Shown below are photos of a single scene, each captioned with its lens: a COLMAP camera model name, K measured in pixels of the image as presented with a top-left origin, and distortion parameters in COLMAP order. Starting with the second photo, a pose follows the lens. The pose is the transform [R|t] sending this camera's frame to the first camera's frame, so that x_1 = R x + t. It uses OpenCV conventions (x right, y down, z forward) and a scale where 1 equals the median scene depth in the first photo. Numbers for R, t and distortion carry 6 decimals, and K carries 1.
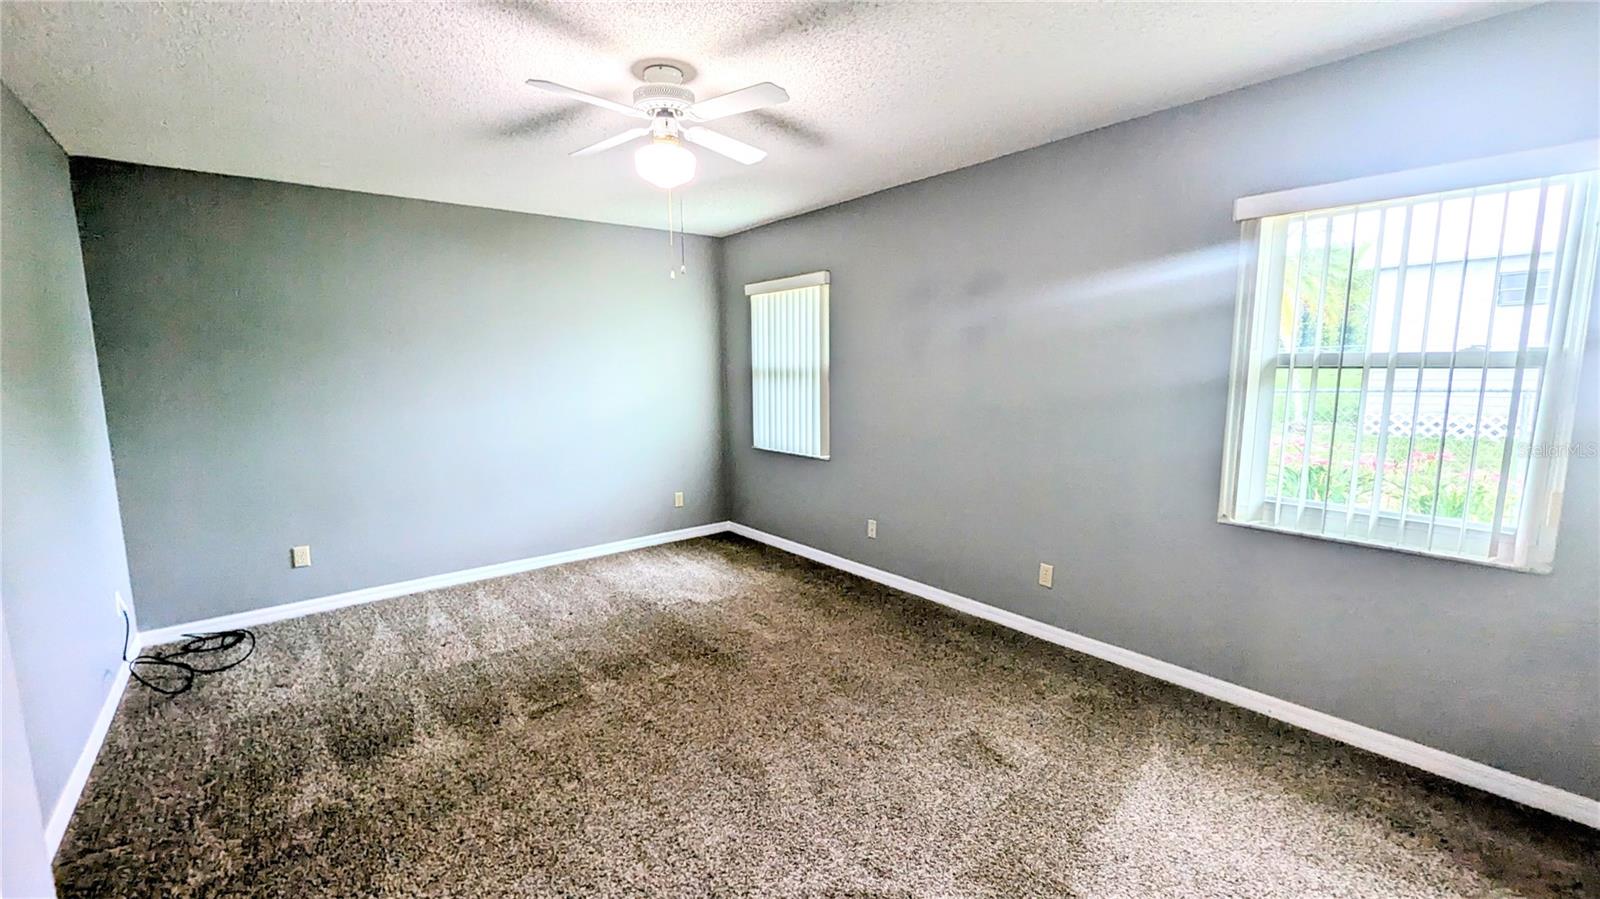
lens RADIAL K [[656.8, 0, 799.8], [0, 656.8, 452.4], [0, 0, 1]] dist [-0.000534, -0.000891]
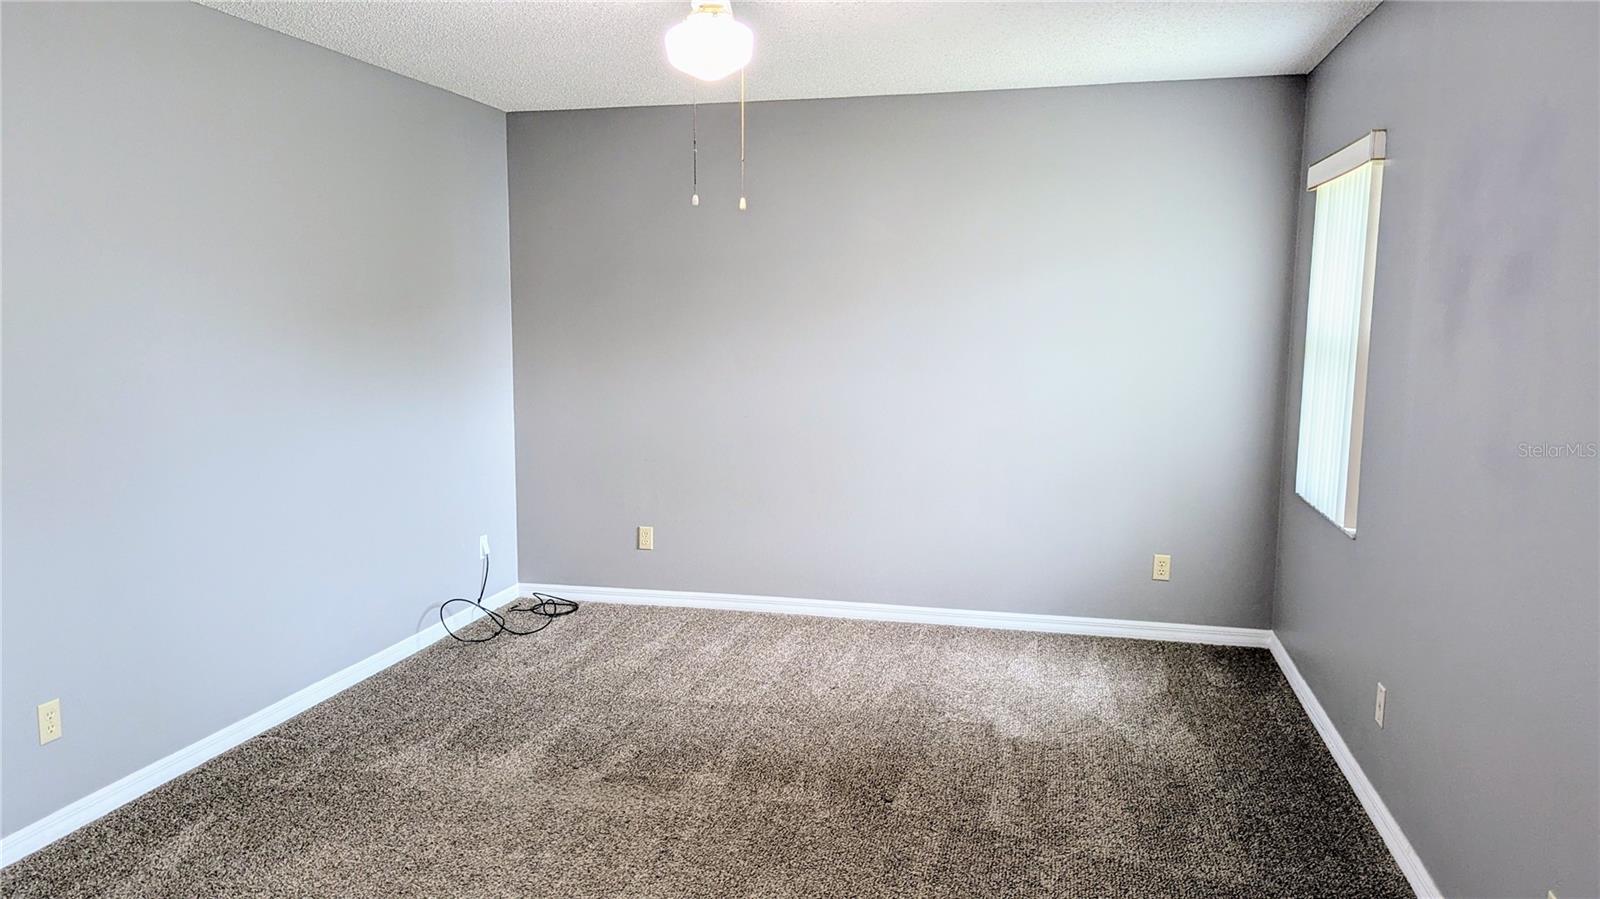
lens RADIAL K [[1147.9, 0, 797.3], [0, 1147.9, 450.4], [0, 0, 1]] dist [0.015272, 0.001467]
pose [[0.604812, 0.112401, -0.788396, 0.558627], [-0.116606, 0.991819, 0.051949, -0.058651], [0.787785, 0.060512, 0.612970, 0.231892]]
